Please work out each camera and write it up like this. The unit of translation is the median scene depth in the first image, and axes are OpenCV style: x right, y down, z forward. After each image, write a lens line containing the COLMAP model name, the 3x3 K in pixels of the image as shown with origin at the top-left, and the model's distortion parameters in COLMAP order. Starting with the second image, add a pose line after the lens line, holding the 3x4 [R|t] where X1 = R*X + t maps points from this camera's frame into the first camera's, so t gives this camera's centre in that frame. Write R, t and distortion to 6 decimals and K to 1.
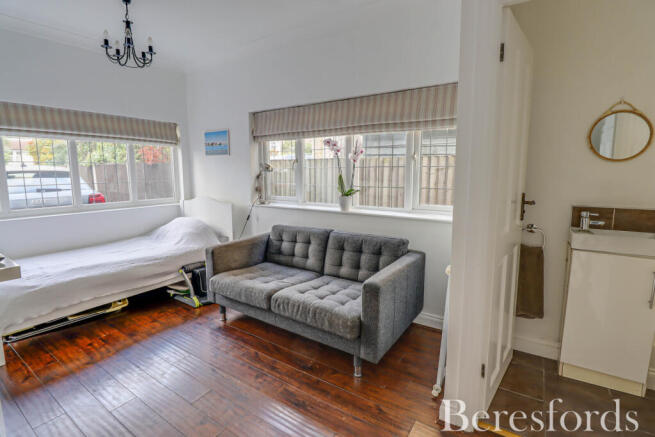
lens RADIAL K [[308.8, 0, 328.6], [0, 308.8, 209.0], [0, 0, 1]] dist [0.001760, -0.014337]
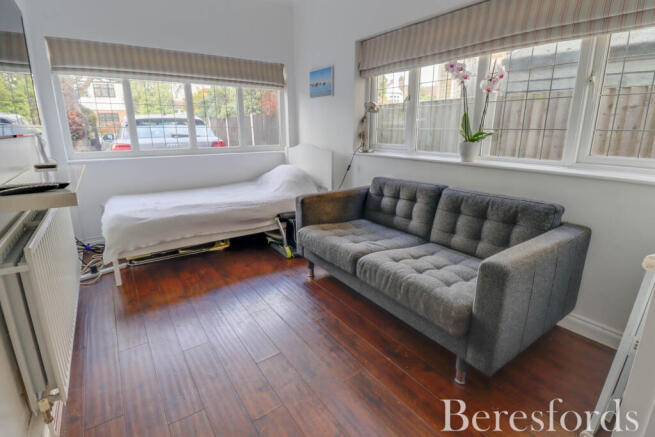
lens RADIAL K [[316.1, 0, 329.4], [0, 316.1, 207.7], [0, 0, 1]] dist [0.001561, -0.011812]
pose [[0.930648, 0.089588, -0.354779, 0.023865], [-0.044698, 0.990138, 0.132775, 0.029684], [0.363175, -0.107709, 0.925474, 0.162679]]
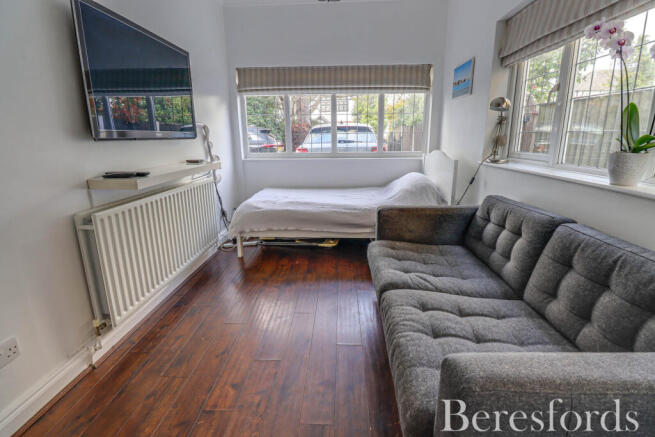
lens RADIAL K [[302.1, 0, 329.0], [0, 302.1, 208.7], [0, 0, 1]] dist [0.001514, -0.015119]
pose [[0.519064, 0.195677, -0.832035, 0.201930], [-0.096545, 0.980635, 0.170395, 0.005684], [0.849265, -0.008116, 0.527904, 0.430693]]
